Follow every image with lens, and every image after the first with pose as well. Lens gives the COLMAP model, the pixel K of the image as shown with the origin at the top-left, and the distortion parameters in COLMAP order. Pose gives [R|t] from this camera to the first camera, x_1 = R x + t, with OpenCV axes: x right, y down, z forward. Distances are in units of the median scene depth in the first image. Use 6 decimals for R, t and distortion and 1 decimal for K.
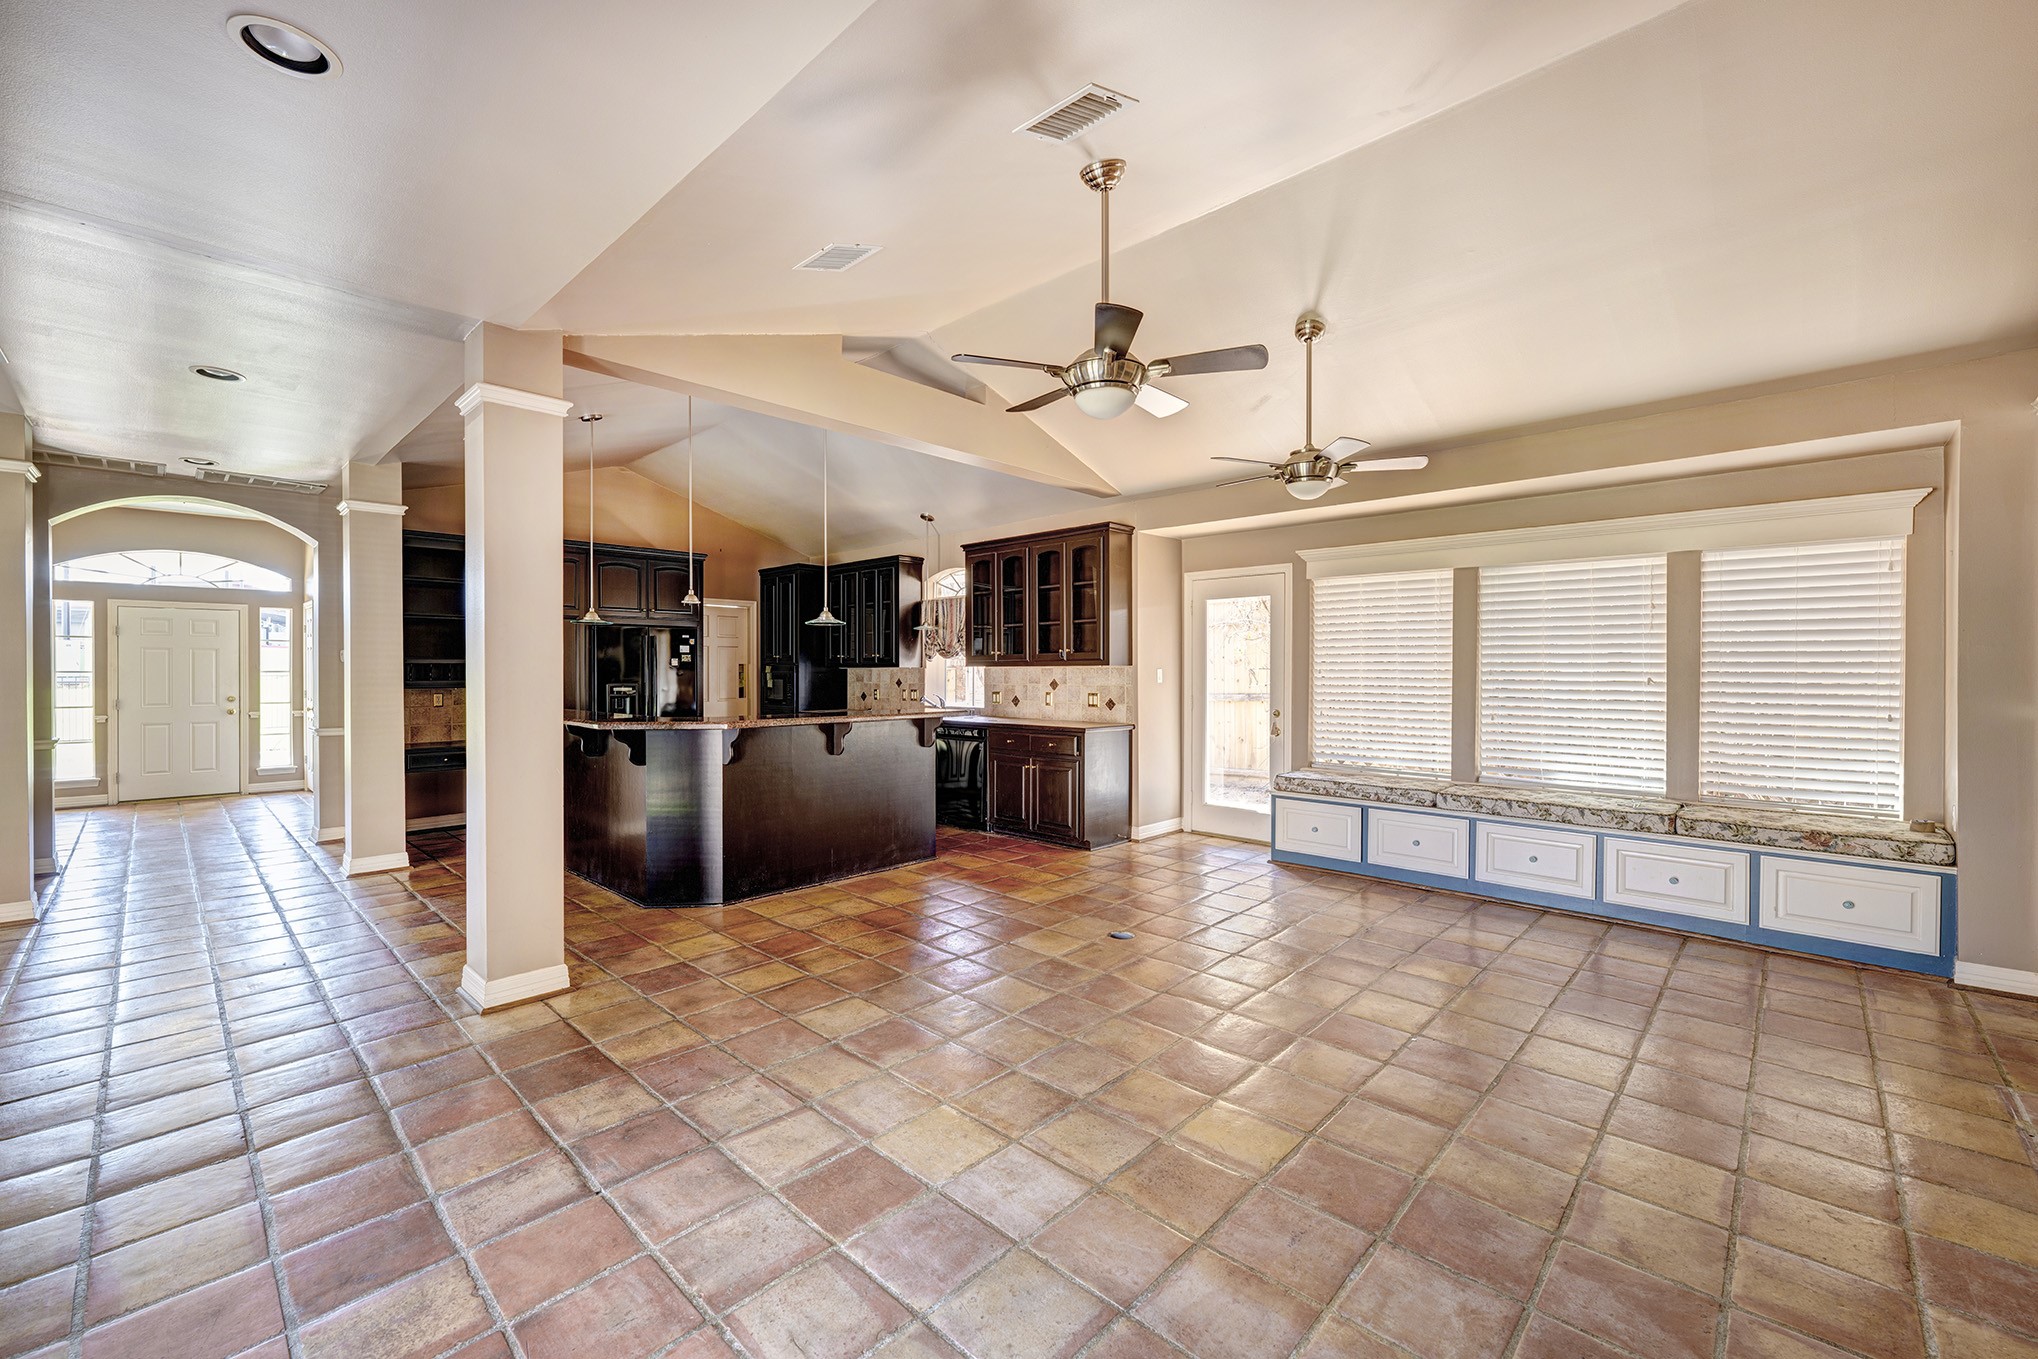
lens RADIAL K [[819.6, 0, 1017.5], [0, 819.6, 678.8], [0, 0, 1]] dist [-0.007464, 0.000177]
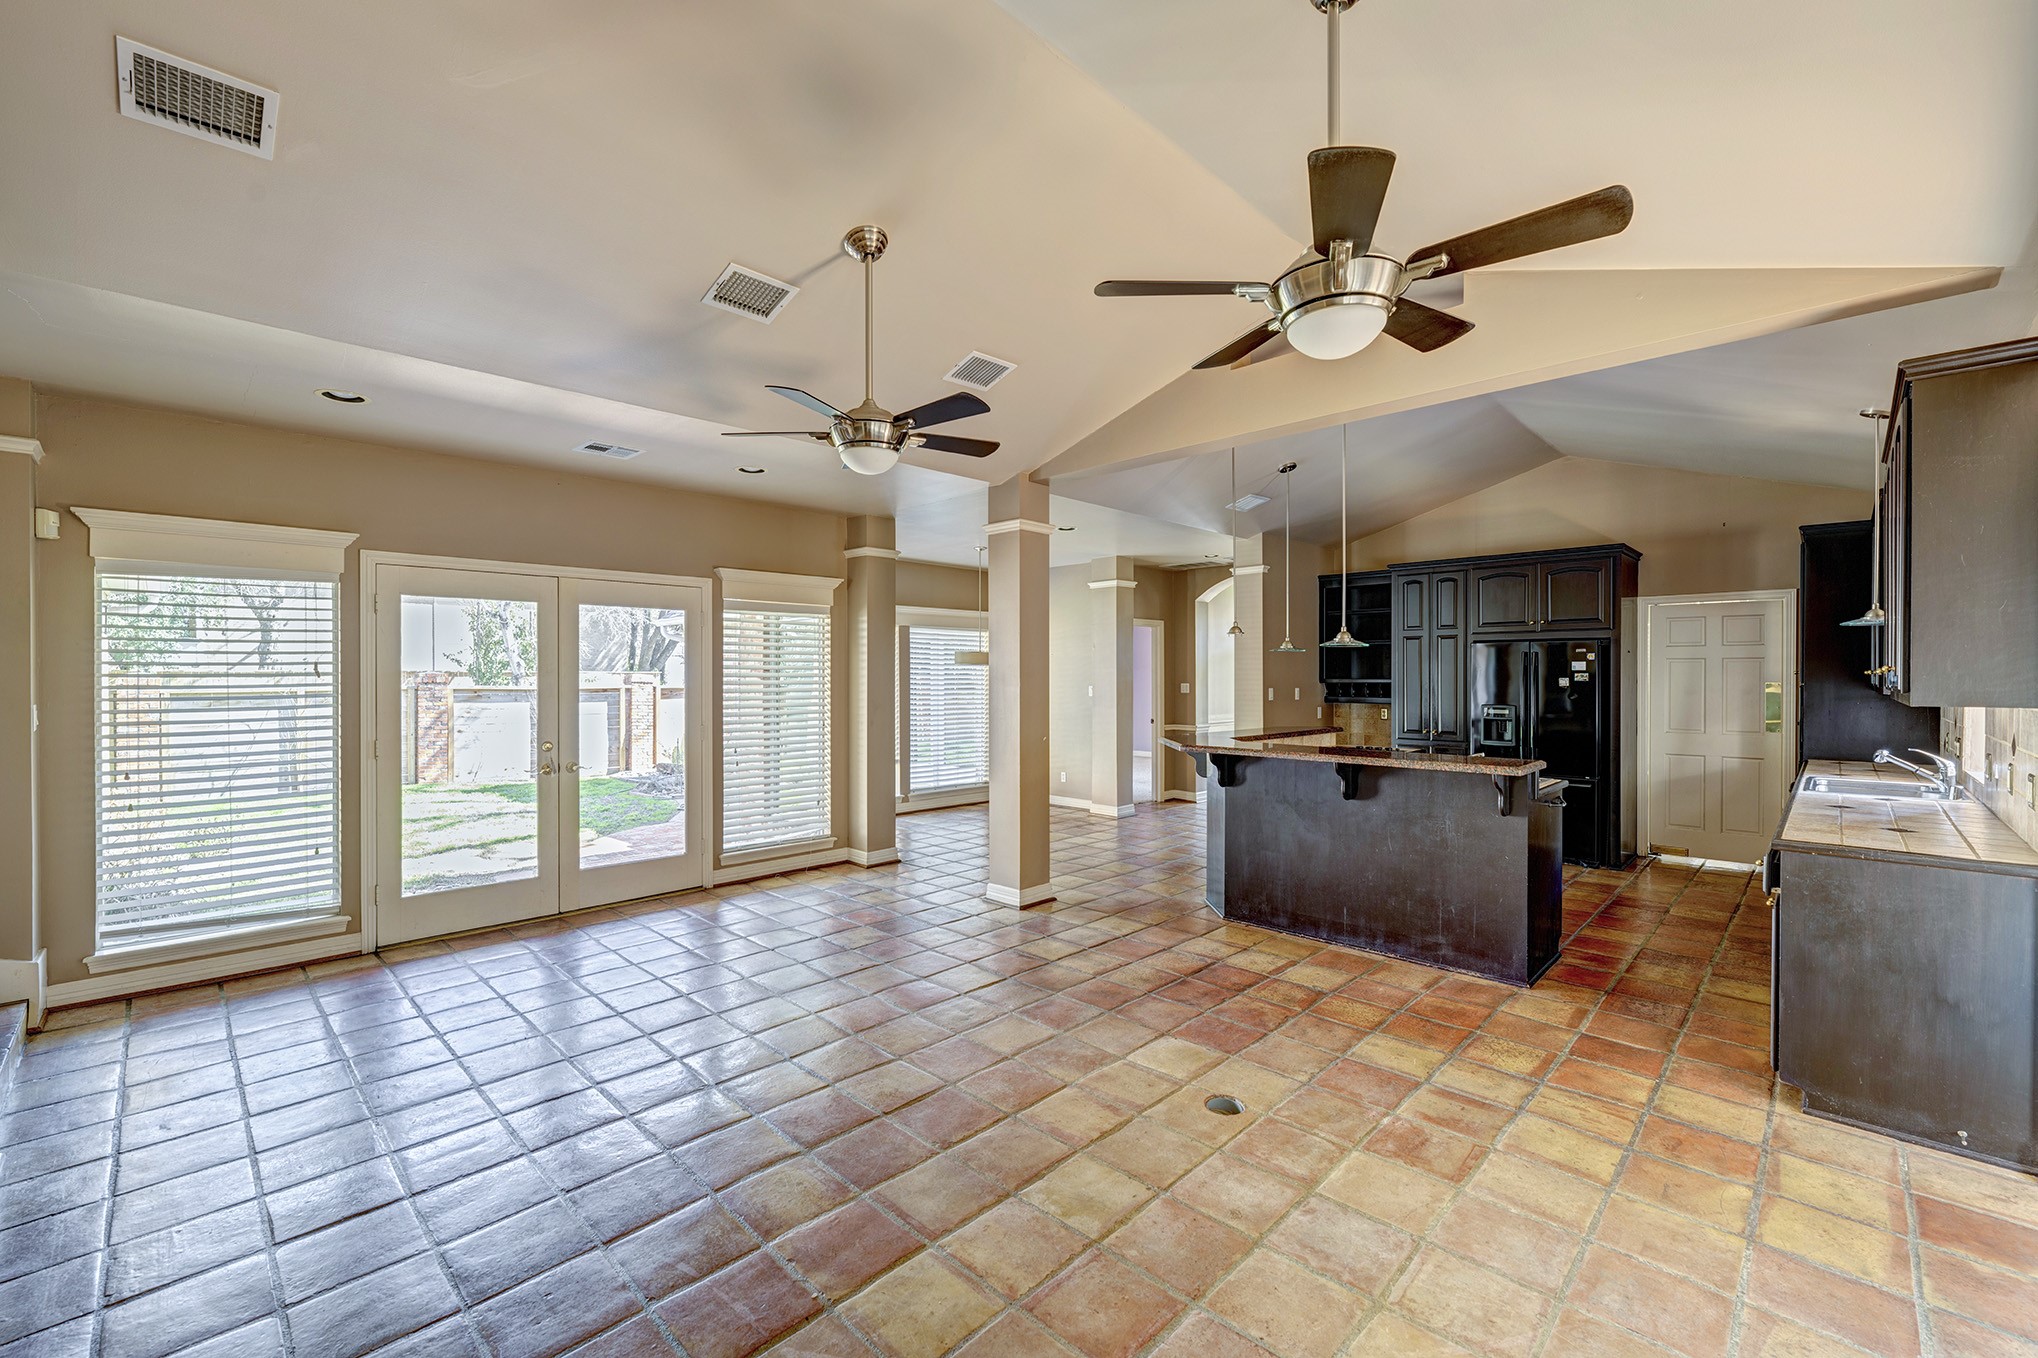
lens RADIAL K [[842.0, 0, 998.5], [0, 842.0, 675.2], [0, 0, 1]] dist [-0.001500, 0.000122]
pose [[-0.028065, 0.000929, -0.999606, 0.607934], [-0.008743, 0.999961, 0.001175, -0.031396], [0.999568, 0.008773, -0.028056, 0.604686]]
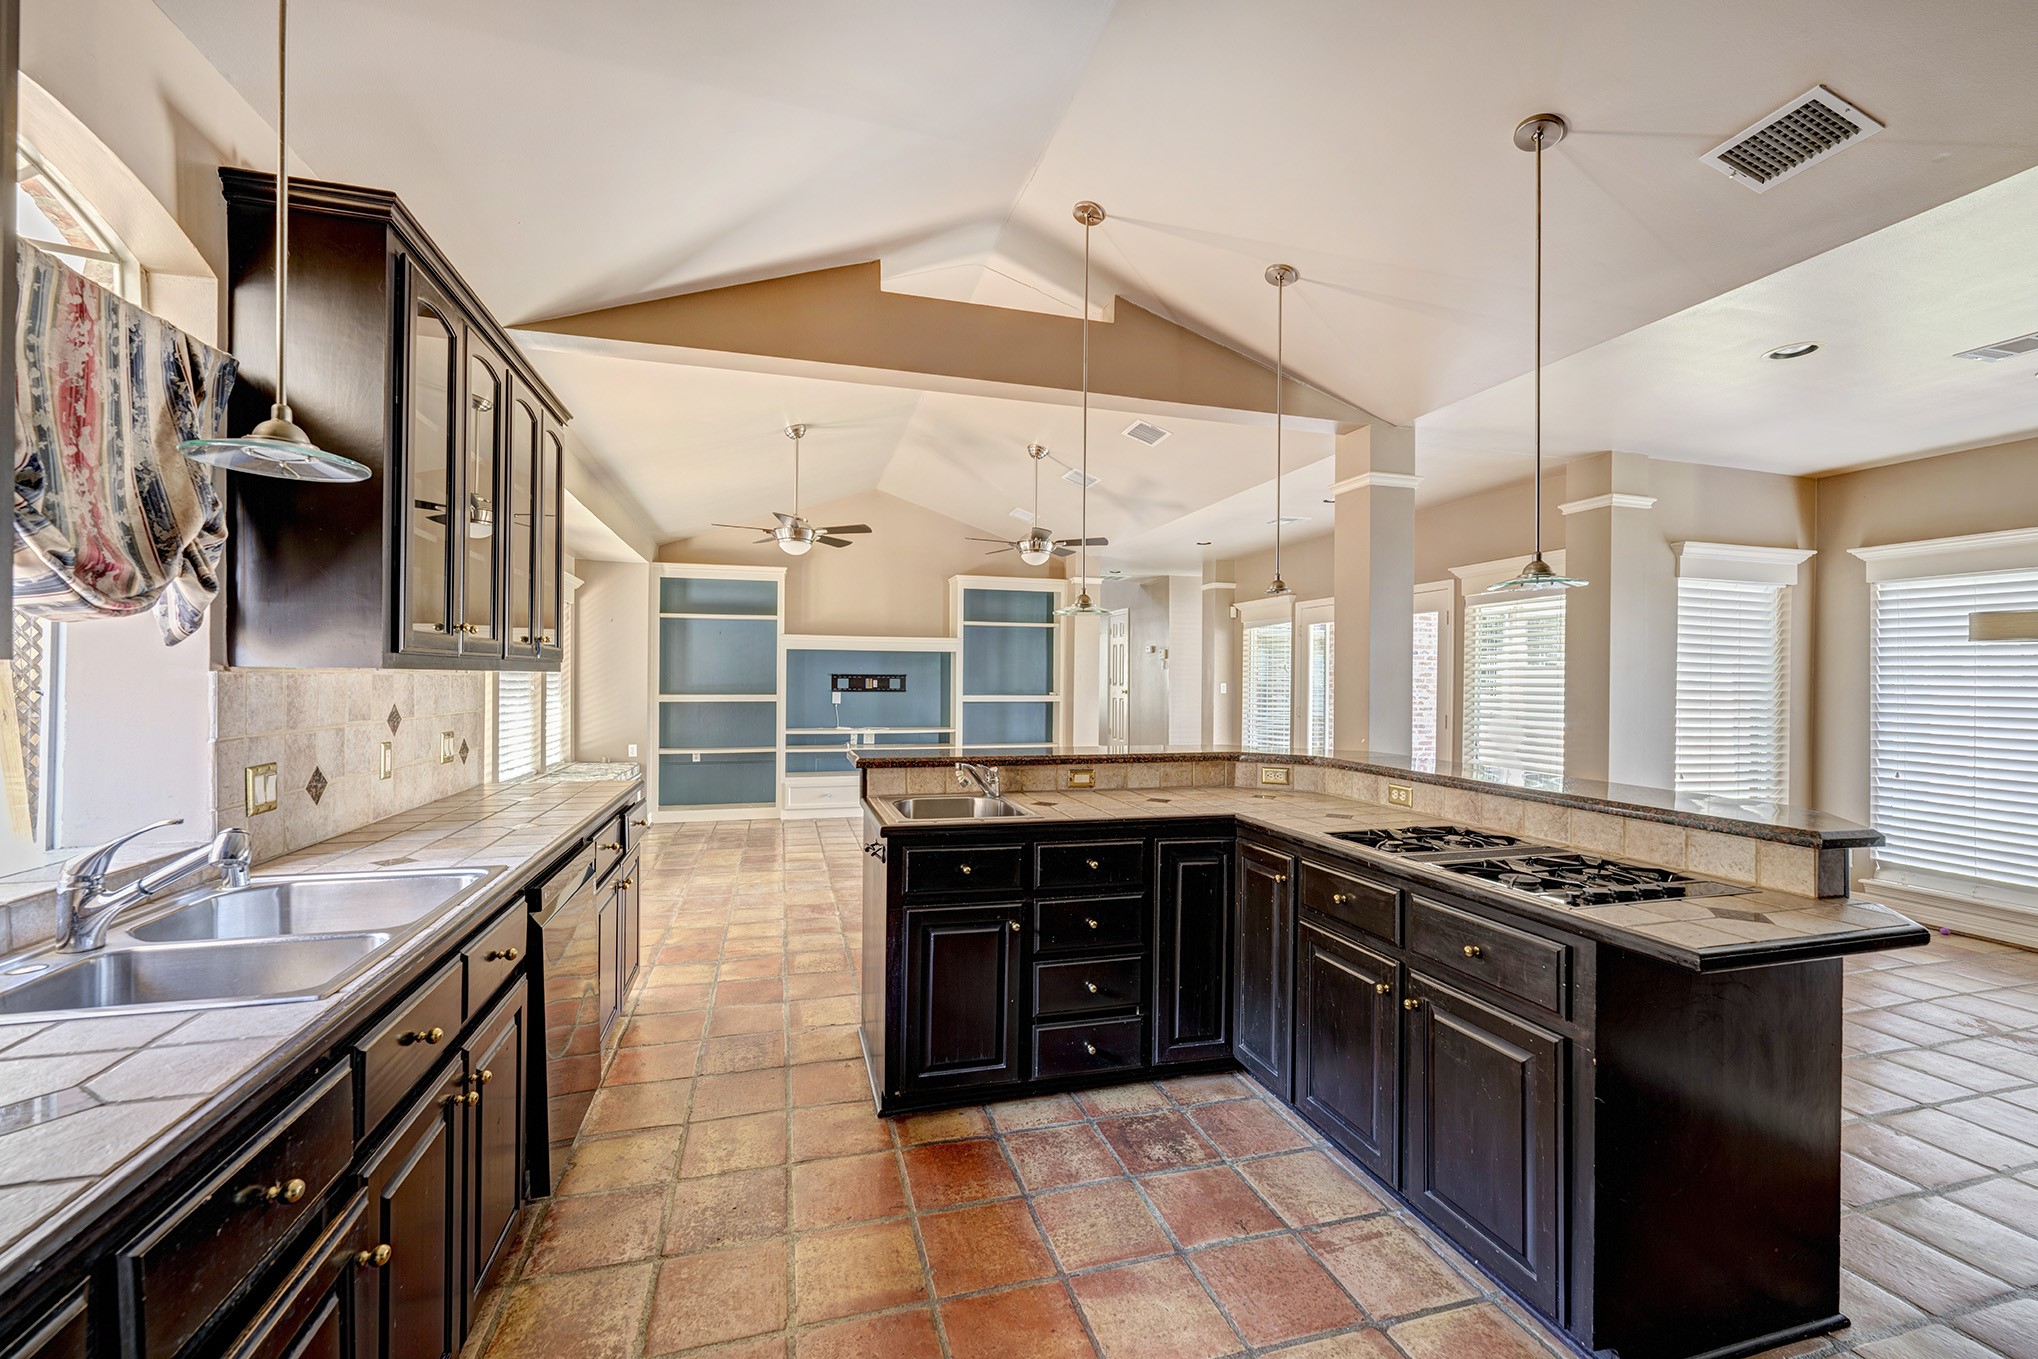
lens RADIAL K [[819.6, 0, 1015.5], [0, 819.6, 676.0], [0, 0, 1]] dist [-0.007464, 0.000177]
pose [[-0.862063, -0.004044, 0.506785, -0.465841], [-0.003140, 0.999992, 0.002638, -0.018443], [-0.506791, 0.000683, -0.862068, 1.445790]]
